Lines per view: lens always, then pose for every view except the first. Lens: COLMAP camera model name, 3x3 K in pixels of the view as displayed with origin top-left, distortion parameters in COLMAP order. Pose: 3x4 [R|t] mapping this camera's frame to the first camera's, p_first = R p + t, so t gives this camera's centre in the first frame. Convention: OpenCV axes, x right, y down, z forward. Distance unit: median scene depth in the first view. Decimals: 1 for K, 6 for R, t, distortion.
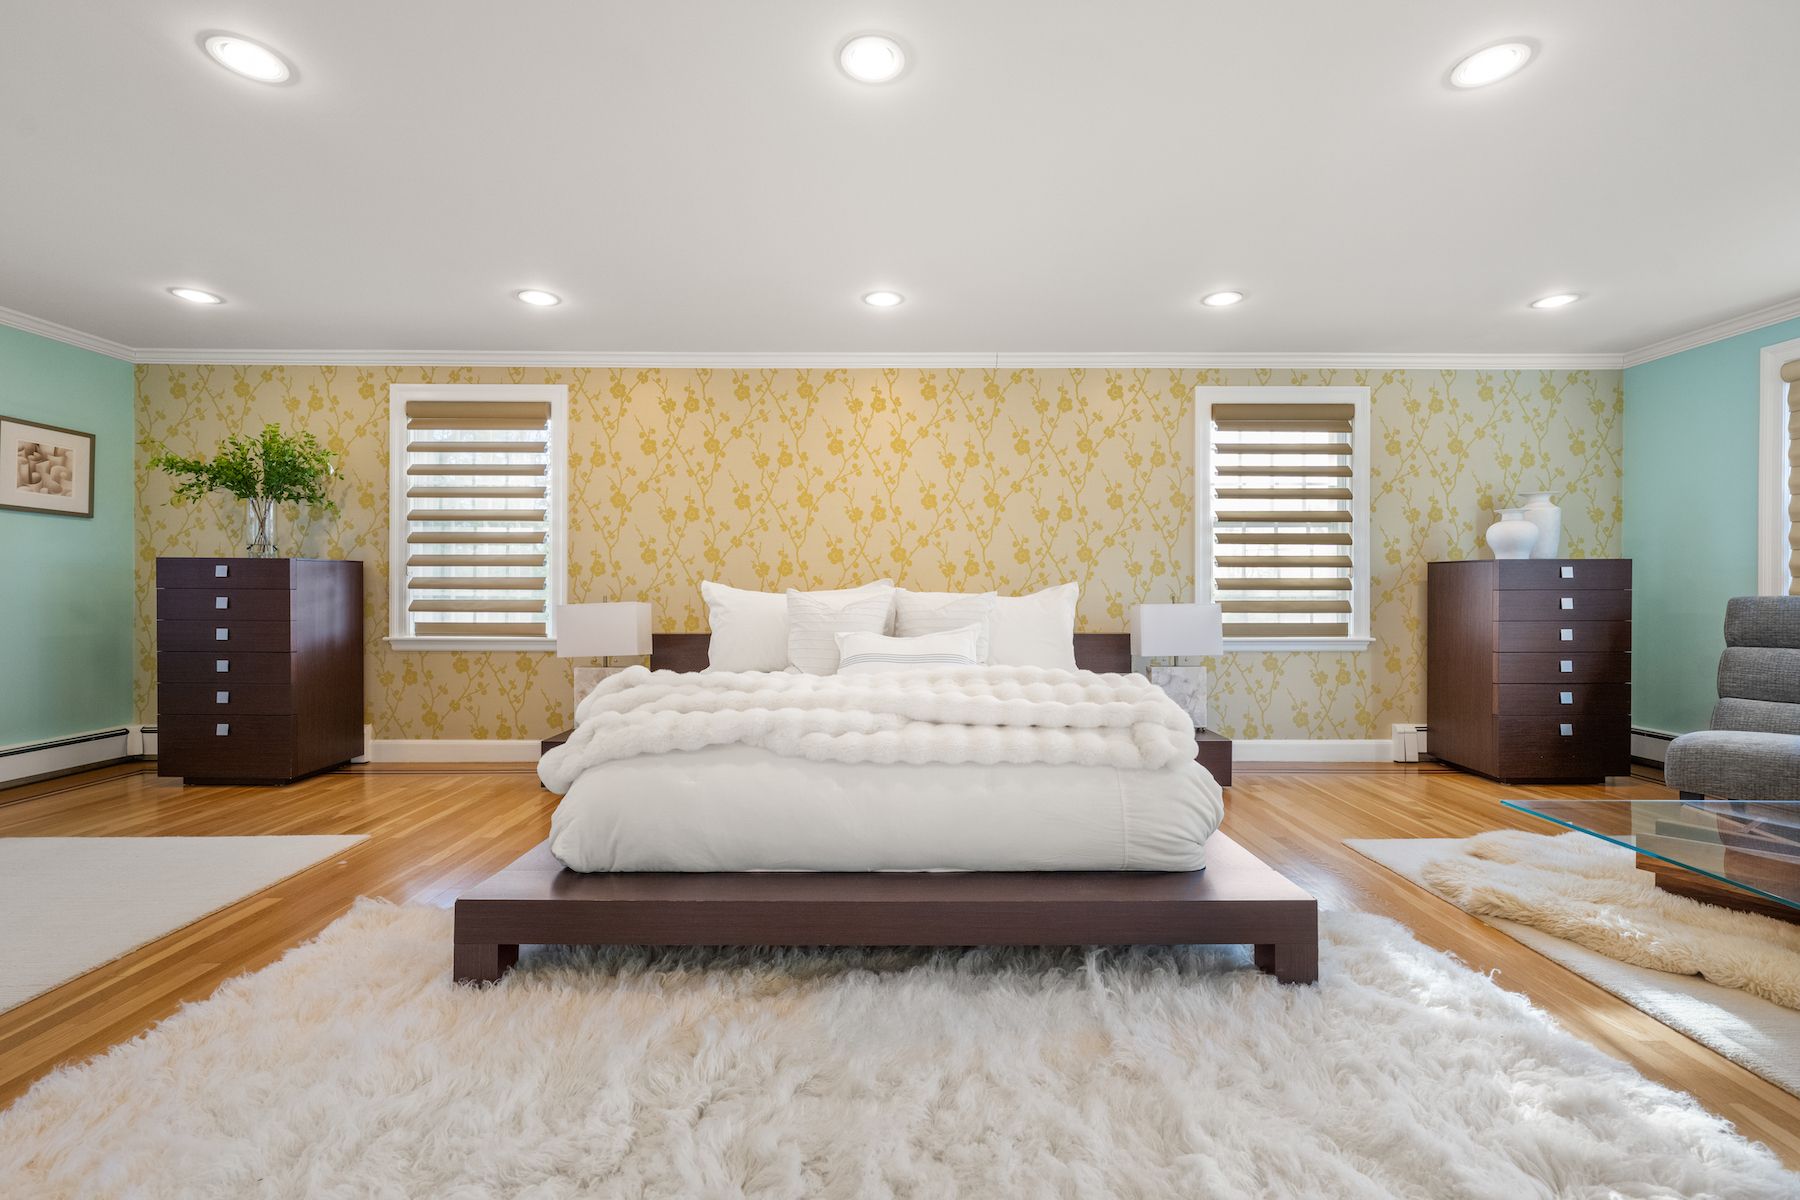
lens RADIAL K [[758.5, 0, 893.5], [0, 758.5, 595.2], [0, 0, 1]] dist [-0.000562, 0.000144]
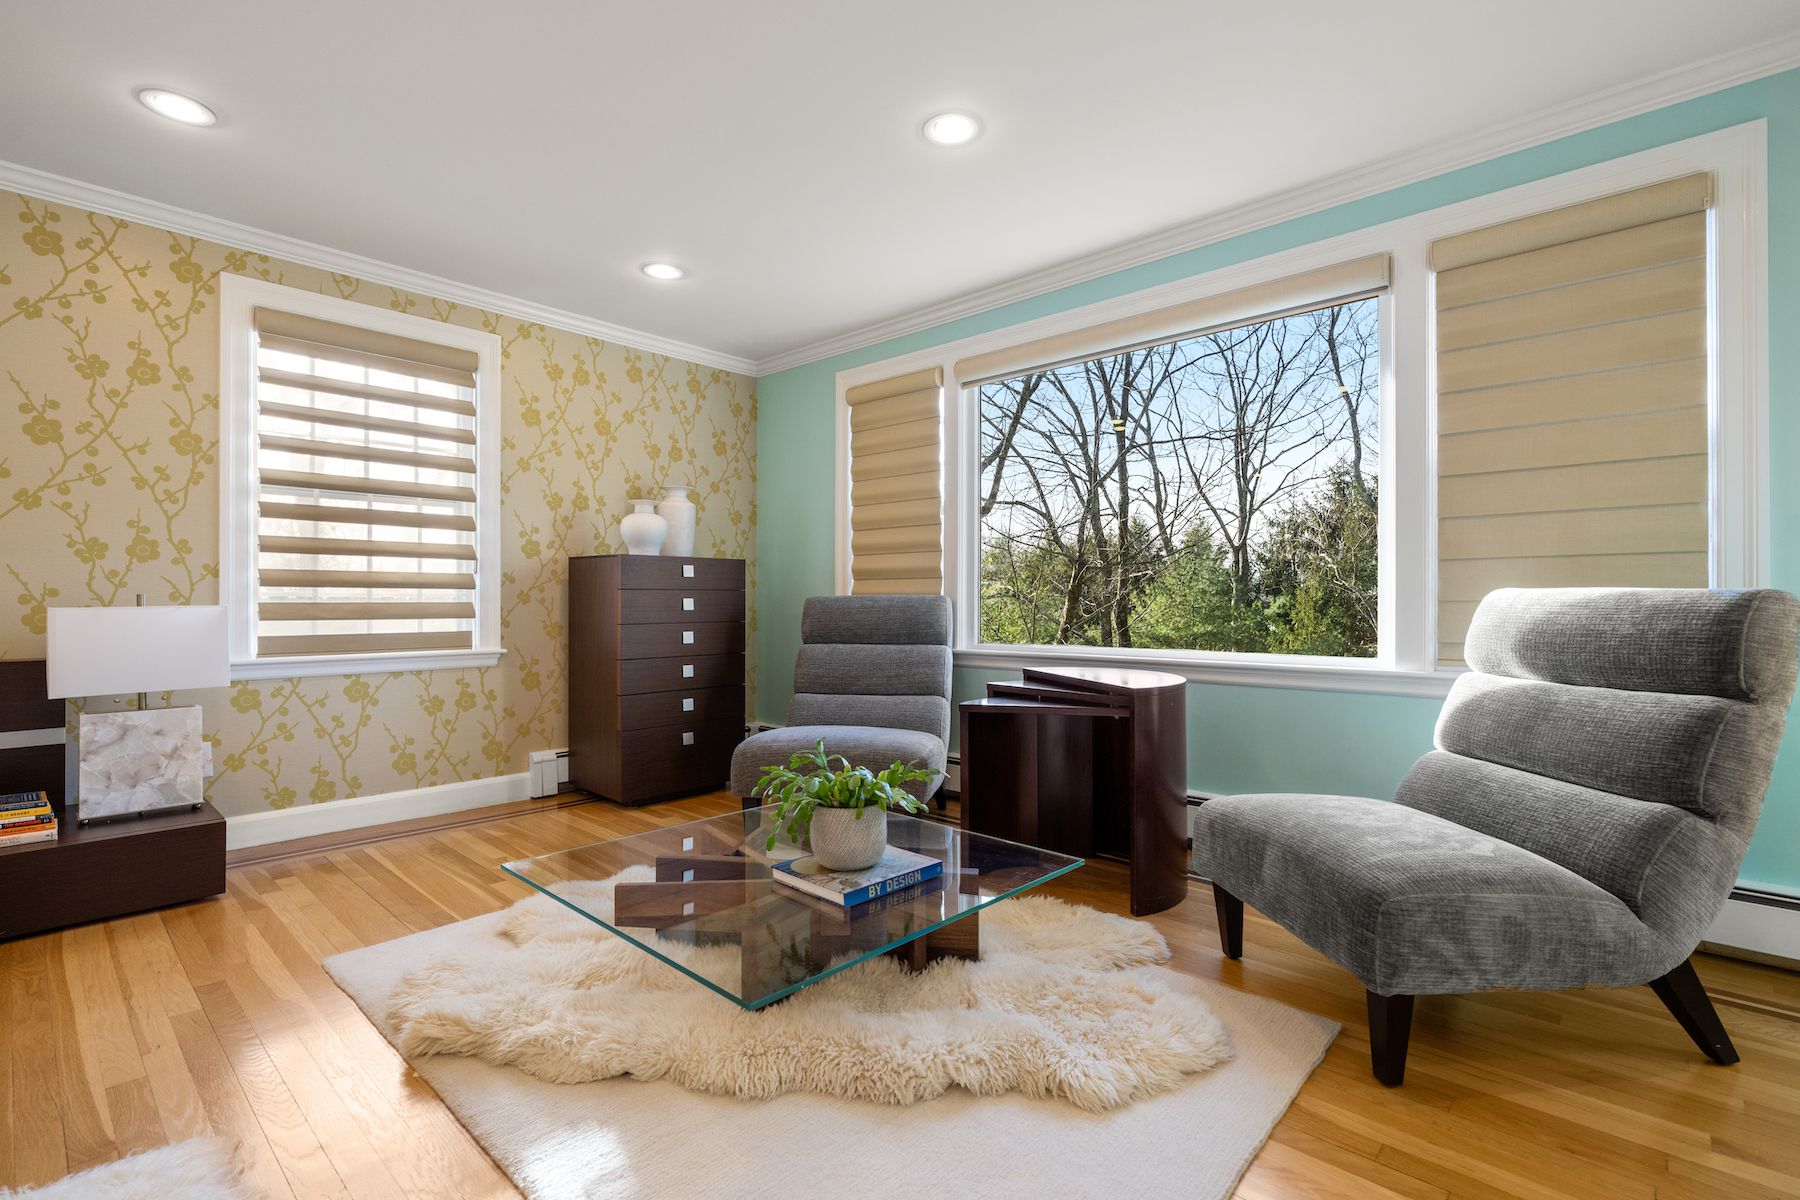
lens RADIAL K [[825.8, 0, 900.0], [0, 825.8, 600.0], [0, 0, 1]] dist [0.001383, -0.000042]
pose [[0.681637, 0.001919, 0.731688, 0.276715], [0.003241, 0.999979, -0.005643, 0.010739], [-0.731683, 0.006218, 0.681616, 0.095948]]
